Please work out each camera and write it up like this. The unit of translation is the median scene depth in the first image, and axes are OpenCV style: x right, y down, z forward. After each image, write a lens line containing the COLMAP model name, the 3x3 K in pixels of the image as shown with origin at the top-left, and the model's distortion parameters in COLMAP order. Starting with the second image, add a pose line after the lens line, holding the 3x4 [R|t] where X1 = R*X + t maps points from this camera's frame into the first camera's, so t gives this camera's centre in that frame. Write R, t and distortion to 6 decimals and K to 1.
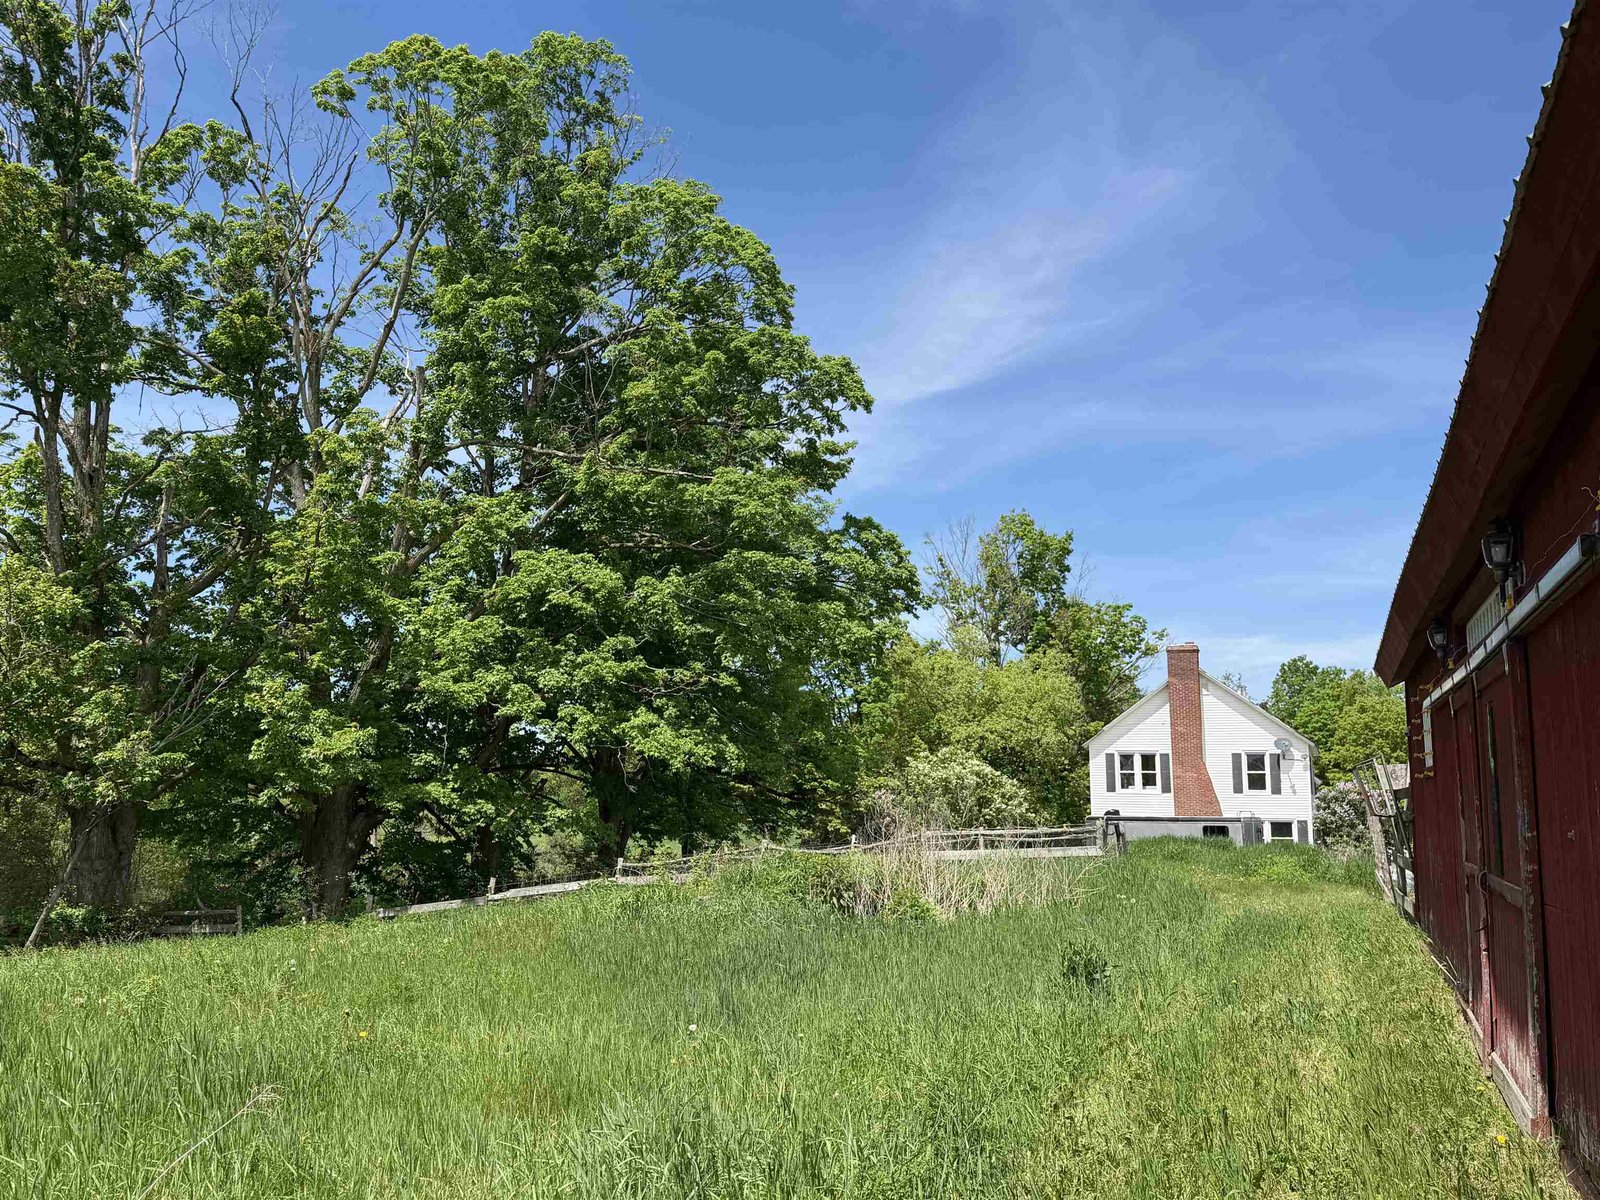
lens RADIAL K [[1277.1, 0, 805.8], [0, 1277.1, 573.4], [0, 0, 1]] dist [0.102654, -0.015401]
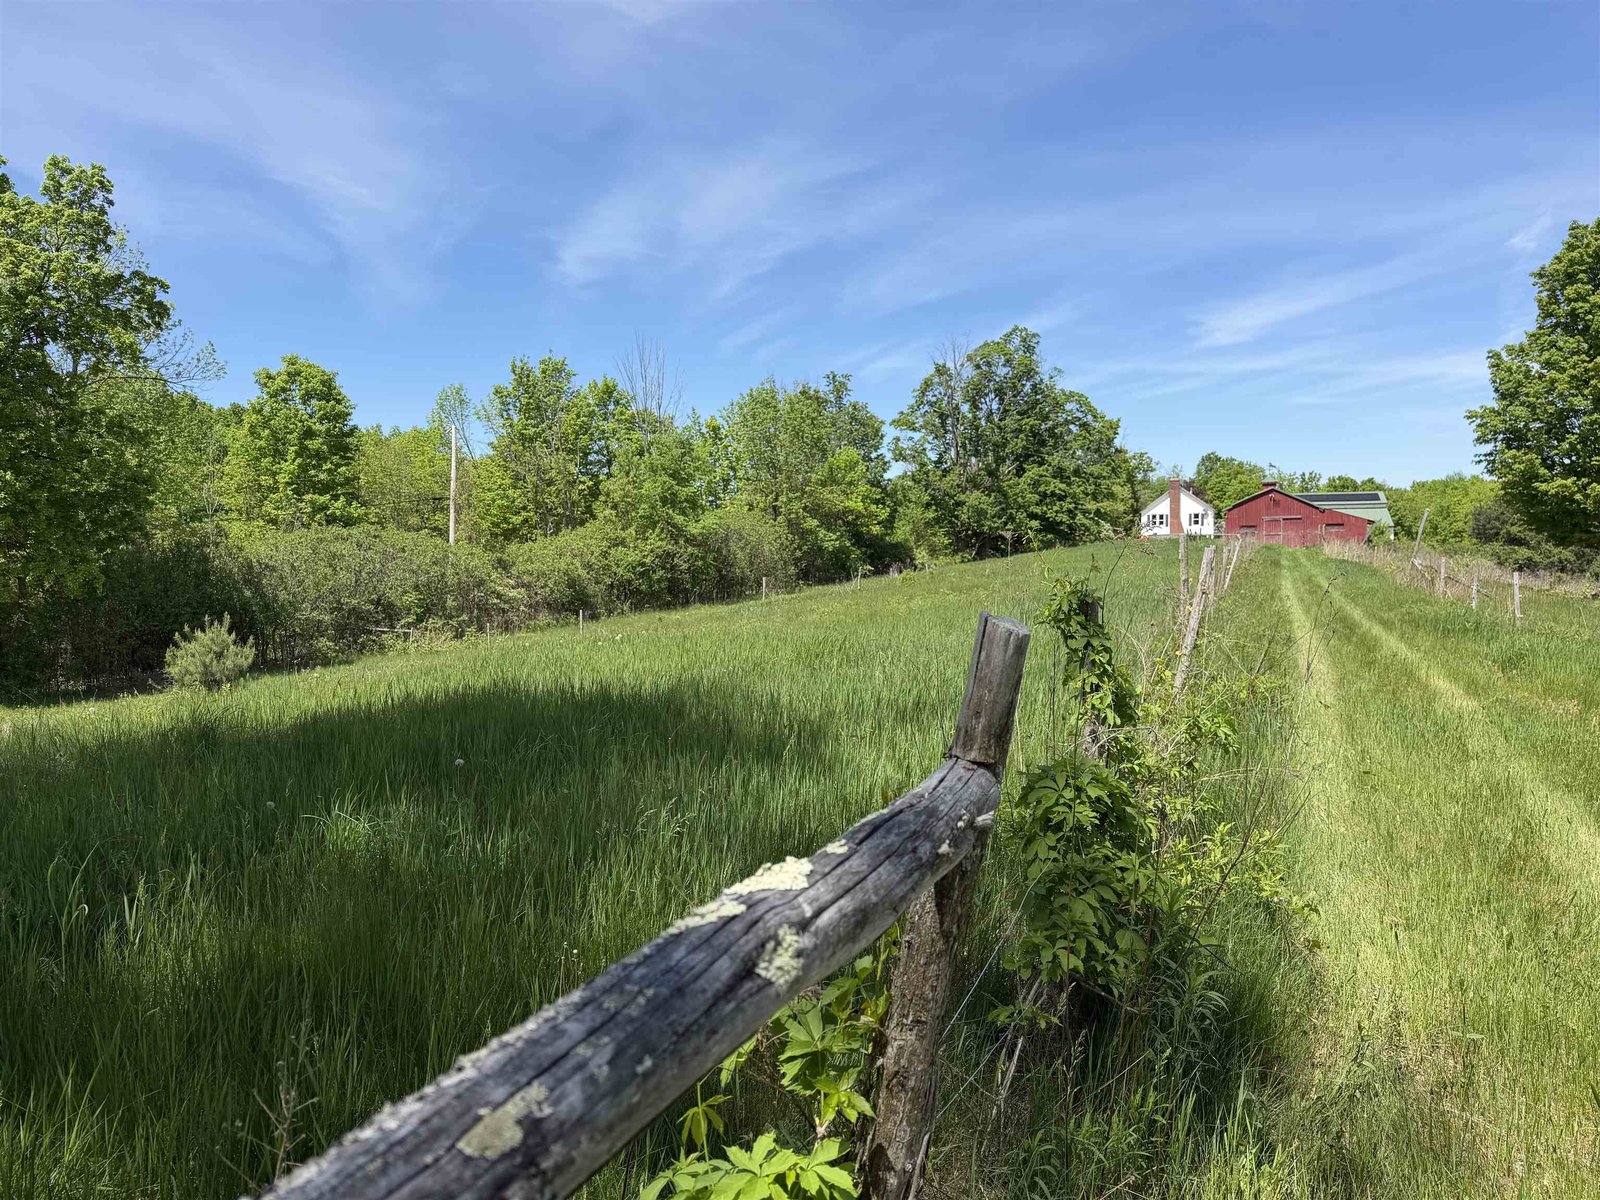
lens RADIAL K [[1097.5, 0, 812.5], [0, 1097.5, 604.5], [0, 0, 1]] dist [0.057894, -0.080161]
pose [[0.999390, -0.030507, 0.016972, -1.040148], [0.025722, 0.972181, 0.232814, -0.481314], [-0.023602, -0.232235, 0.972373, -2.672911]]
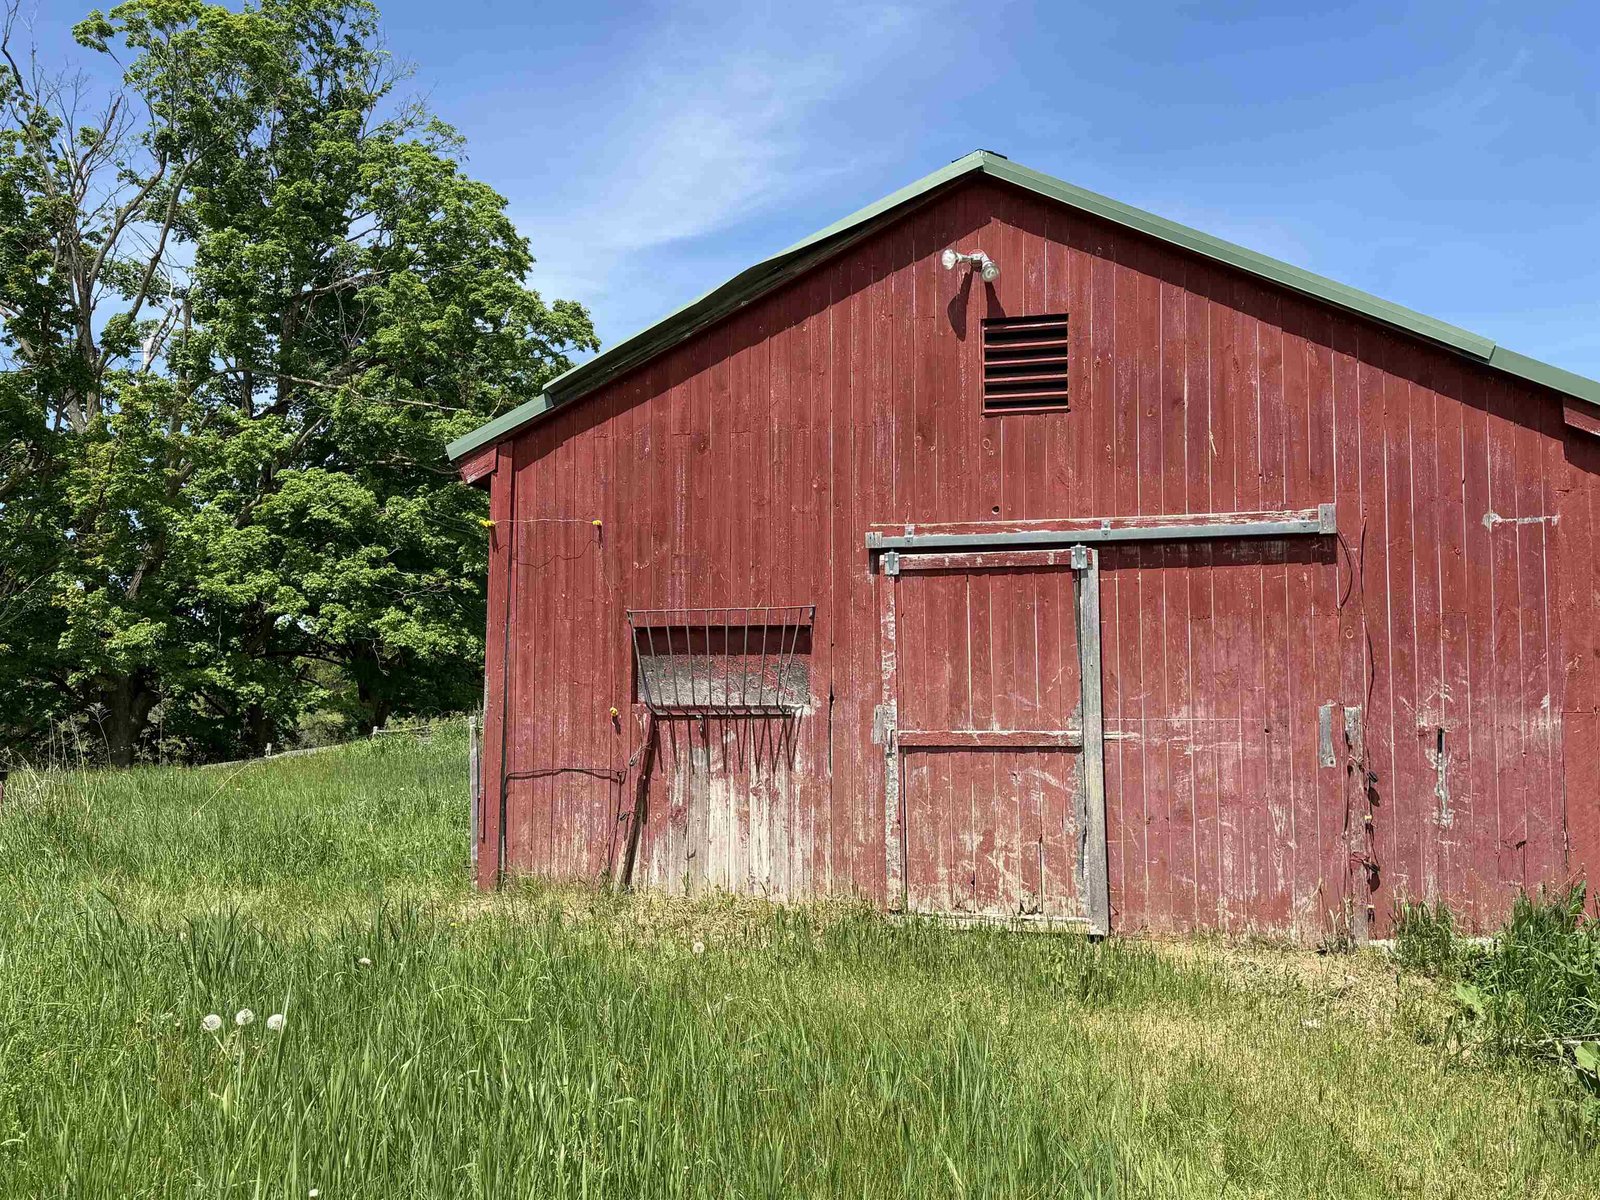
lens RADIAL K [[1403.9, 0, 781.9], [0, 1403.9, 587.6], [0, 0, 1]] dist [0.086975, -0.066128]
pose [[0.991360, 0.007356, 0.130966, 0.052354], [-0.021179, 0.994302, 0.104471, -0.051713], [-0.129451, -0.106342, 0.985867, -0.306451]]
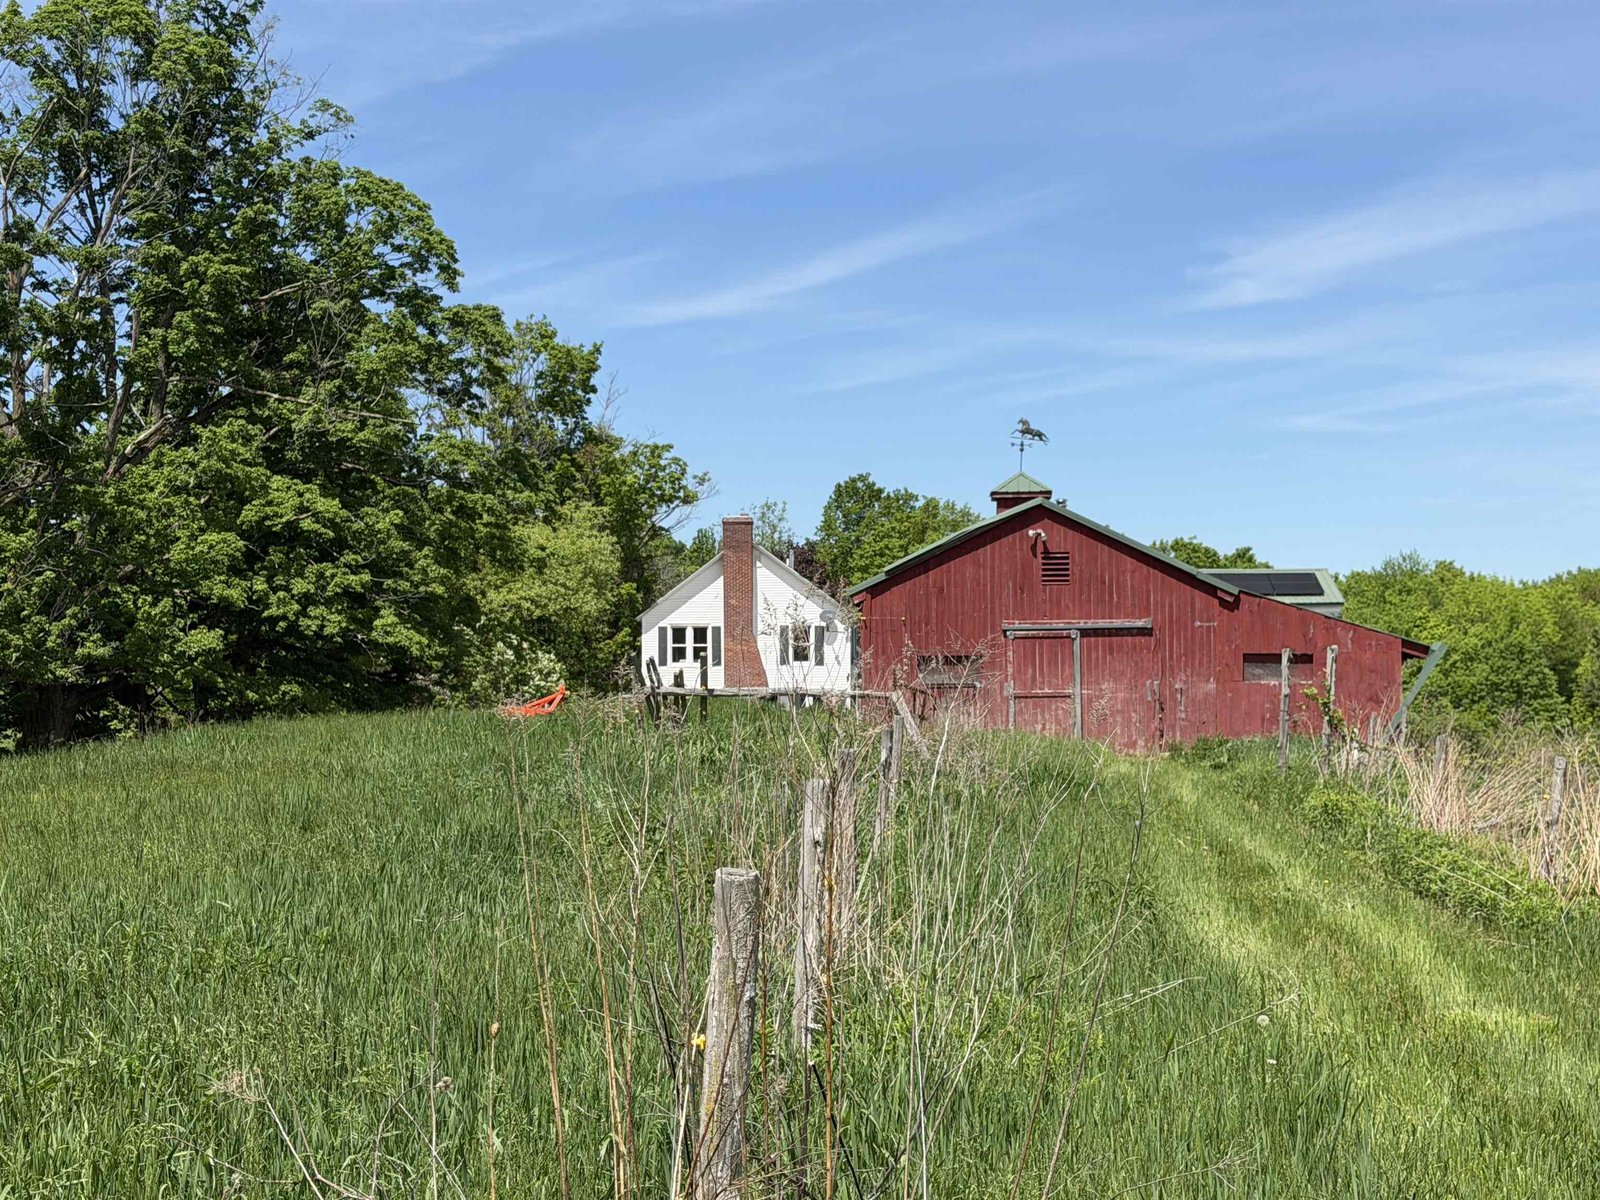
lens RADIAL K [[2537.3, 0, 804.6], [0, 2537.3, 600.2], [0, 0, 1]] dist [0.124142, 0.000000]
pose [[0.943836, -0.000140, 0.330413, -0.502907], [-0.047372, 0.989611, 0.135739, -0.246839], [-0.327000, -0.143768, 0.934025, -1.395531]]
